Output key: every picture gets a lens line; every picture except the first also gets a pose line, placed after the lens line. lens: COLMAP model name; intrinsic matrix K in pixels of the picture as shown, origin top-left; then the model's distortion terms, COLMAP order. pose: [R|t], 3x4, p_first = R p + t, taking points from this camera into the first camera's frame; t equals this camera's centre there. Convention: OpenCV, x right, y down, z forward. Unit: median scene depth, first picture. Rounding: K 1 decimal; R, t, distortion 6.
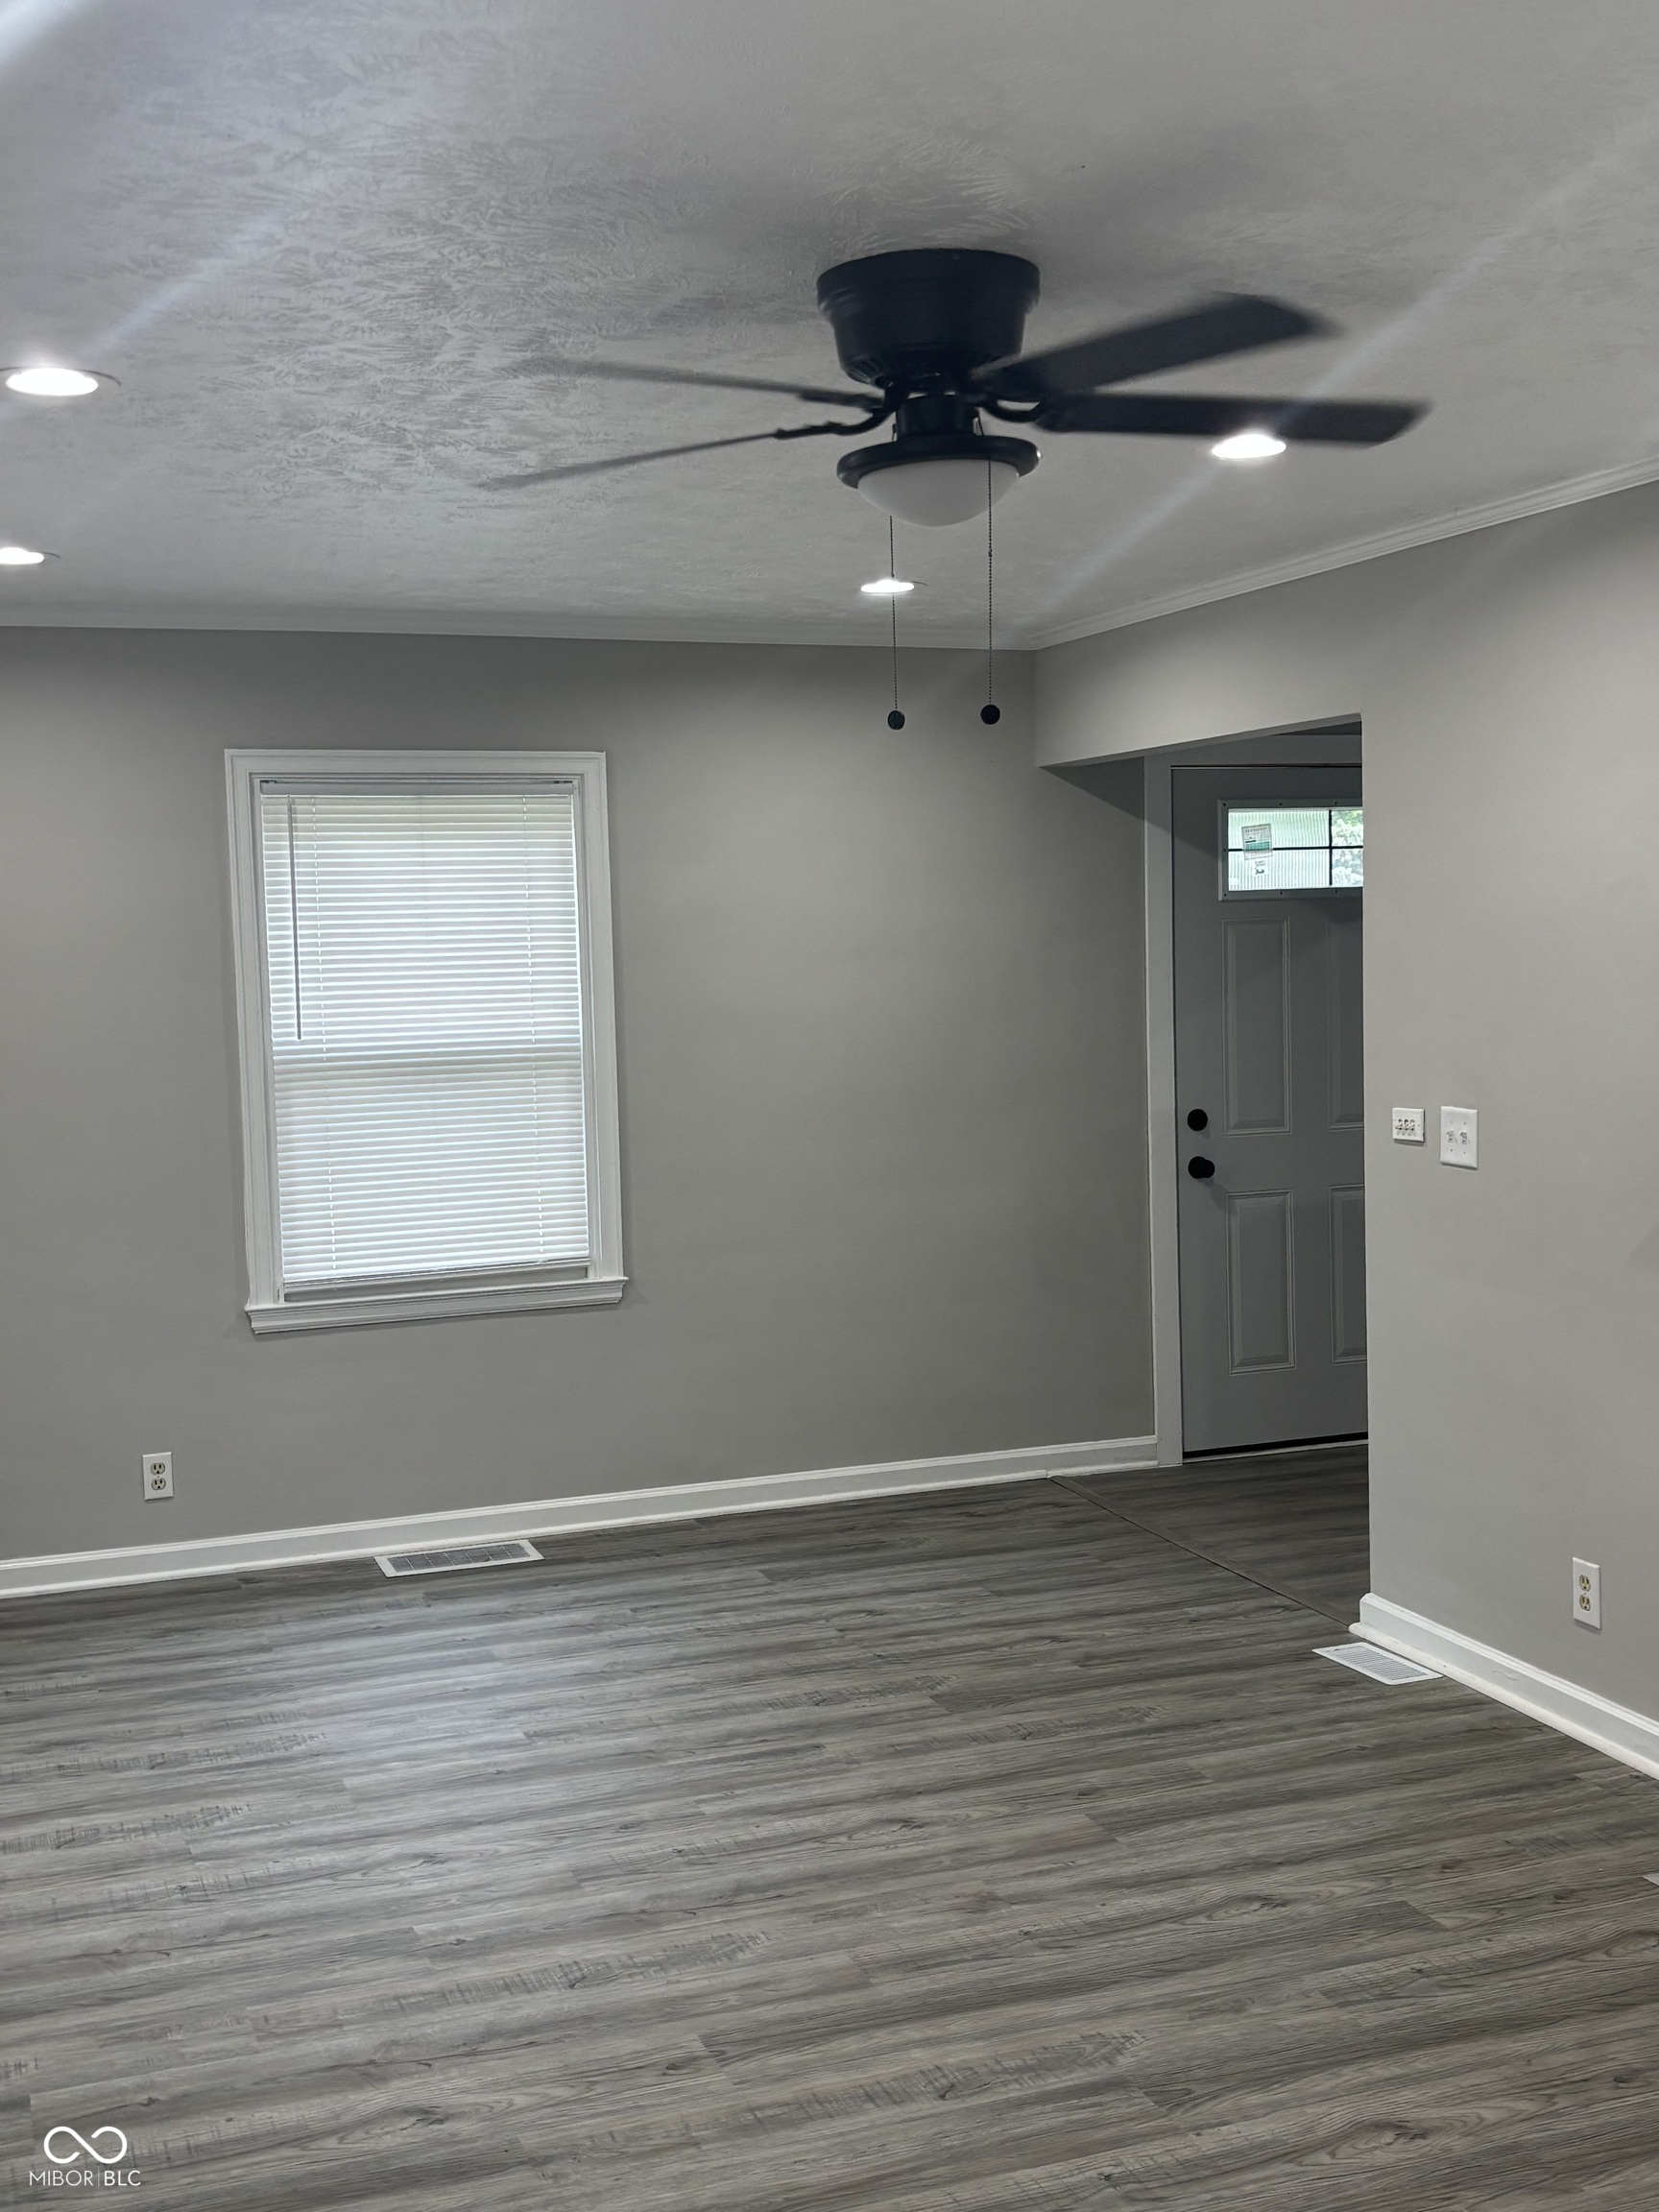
lens RADIAL K [[2424.5, 0, 815.6], [0, 2424.5, 1084.6], [0, 0, 1]] dist [0.145300, -0.365741]
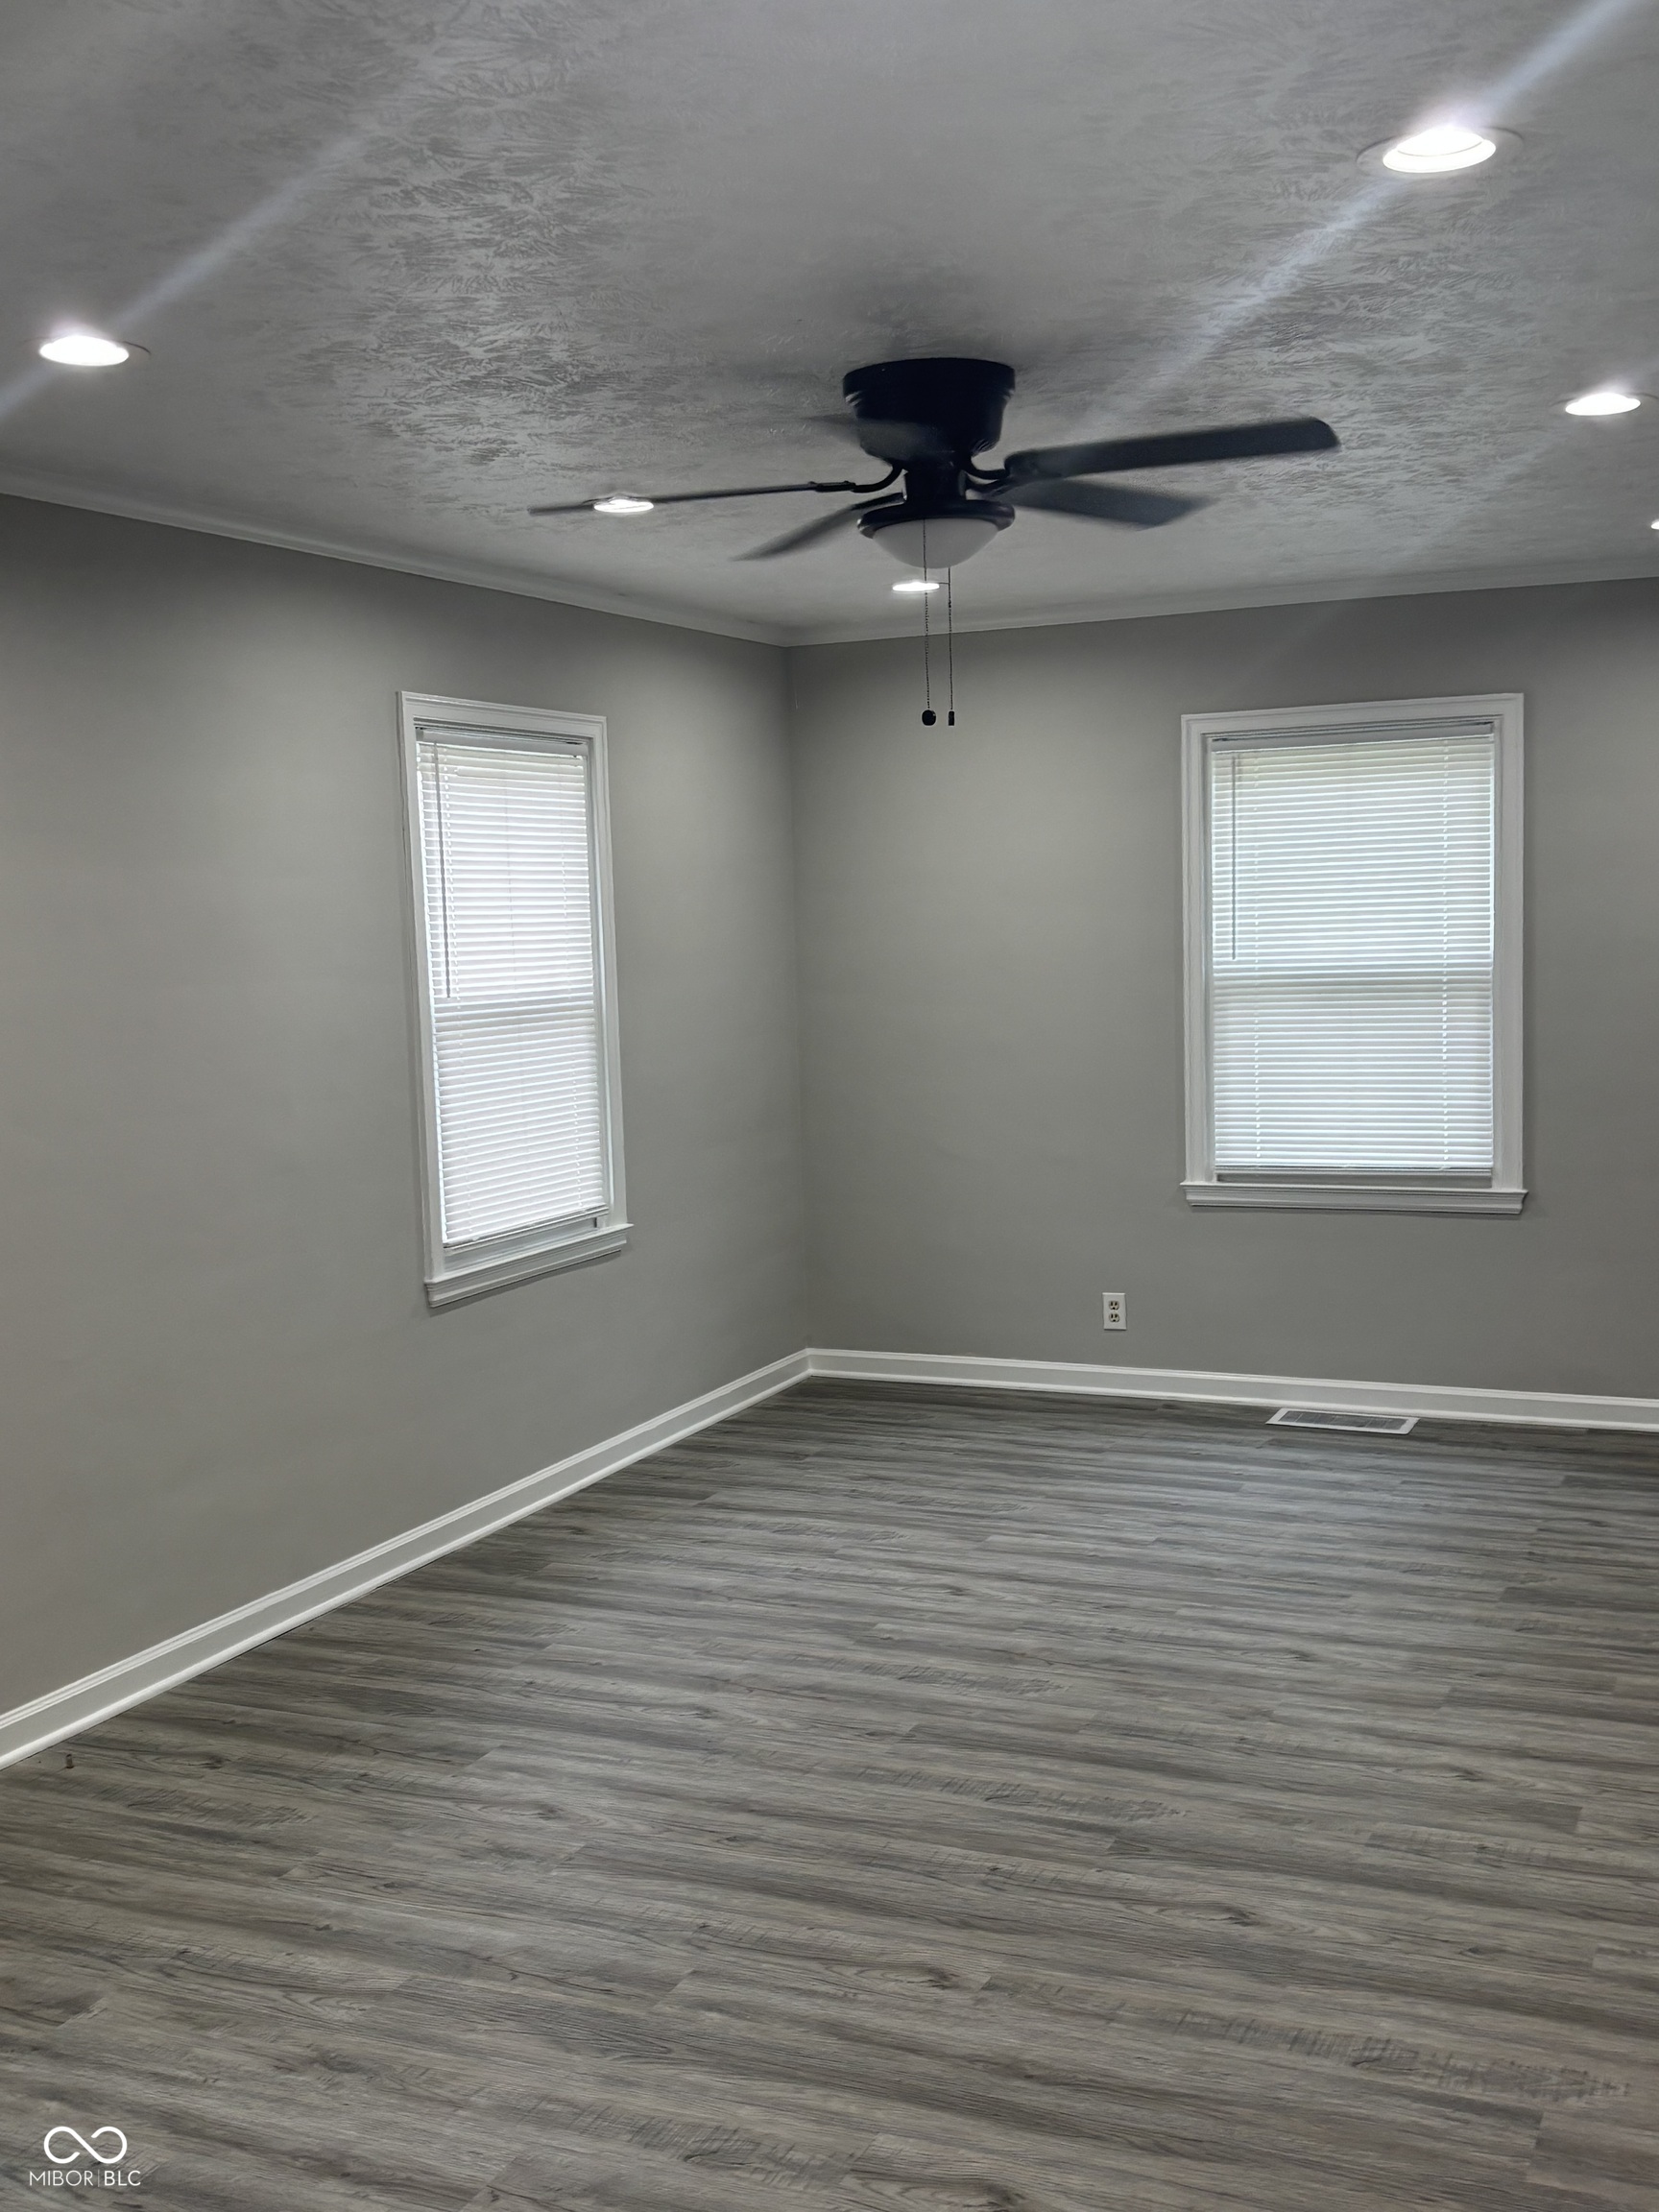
lens RADIAL K [[2424.5, 0, 815.6], [0, 2424.5, 1084.6], [0, 0, 1]] dist [0.145300, -0.365741]
pose [[0.717649, 0.060759, -0.693749, 0.538190], [-0.036537, 0.998100, 0.049619, -0.010881], [0.695446, -0.010261, 0.718506, 0.019404]]
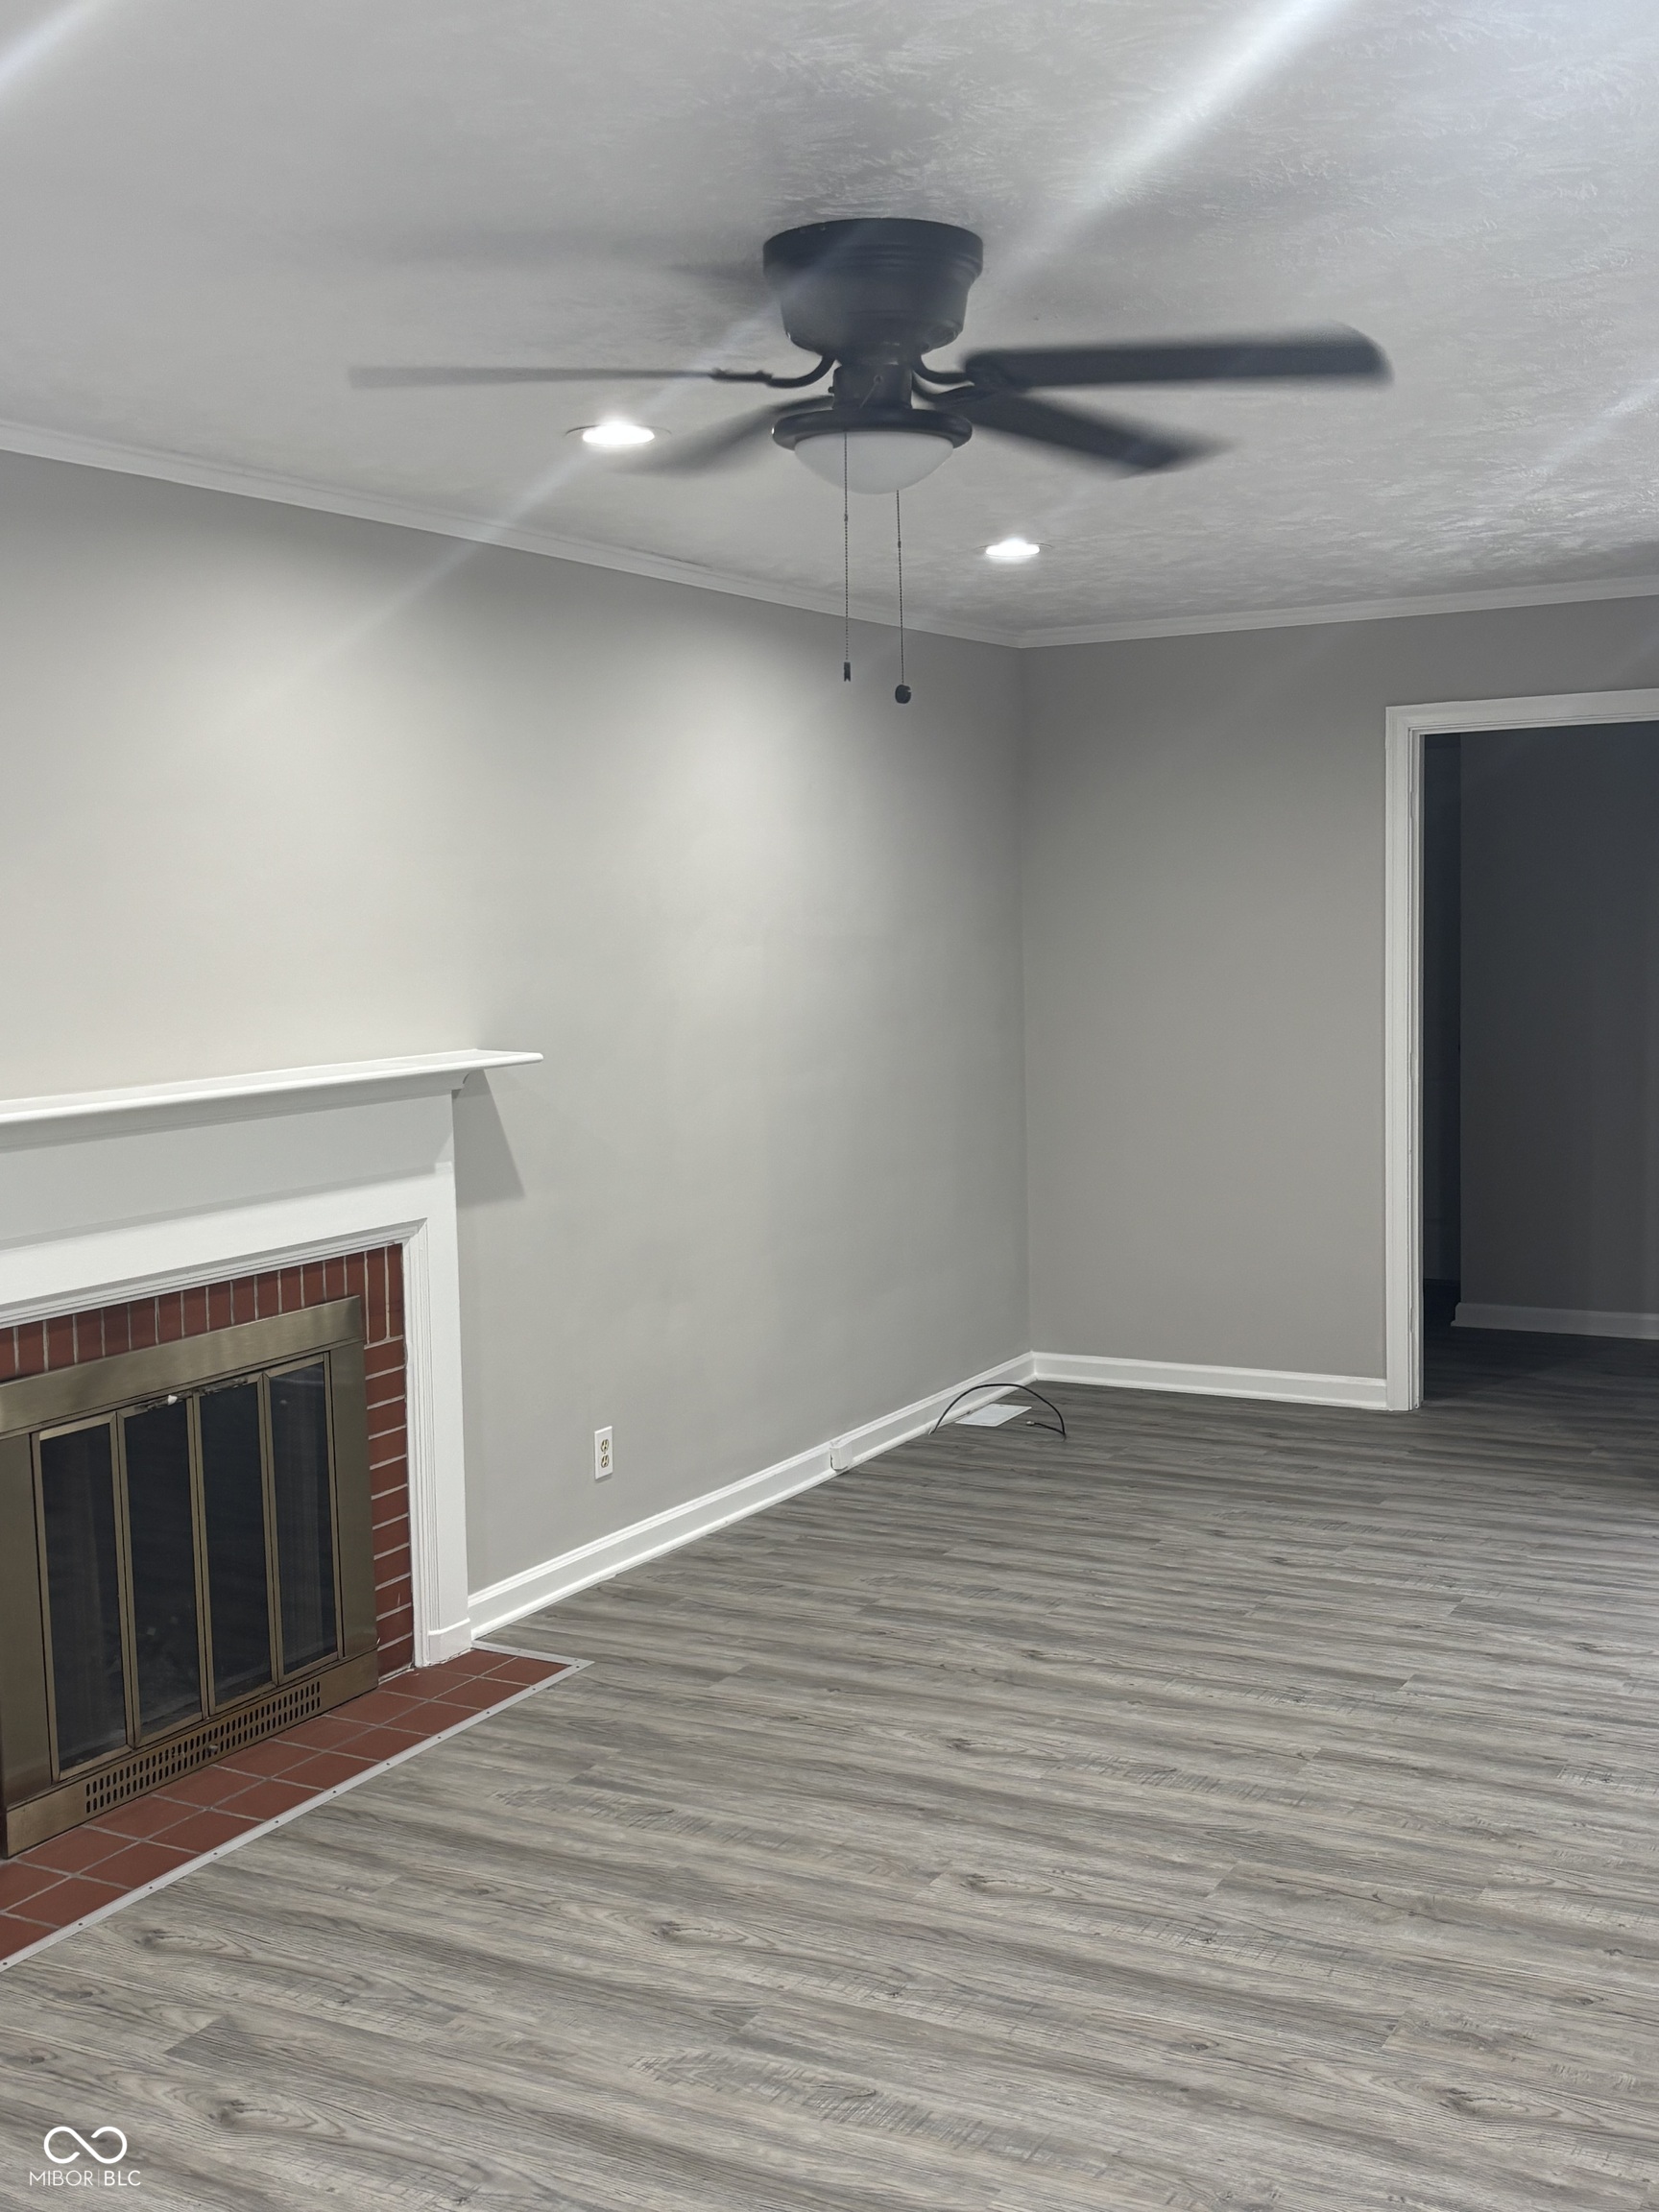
lens RADIAL K [[2424.5, 0, 815.6], [0, 2424.5, 1084.6], [0, 0, 1]] dist [0.145300, -0.365741]
pose [[-0.648847, -0.017890, 0.760709, -0.423714], [0.092238, 0.990502, 0.101969, -0.053776], [-0.755308, 0.136328, -0.641034, 1.009592]]
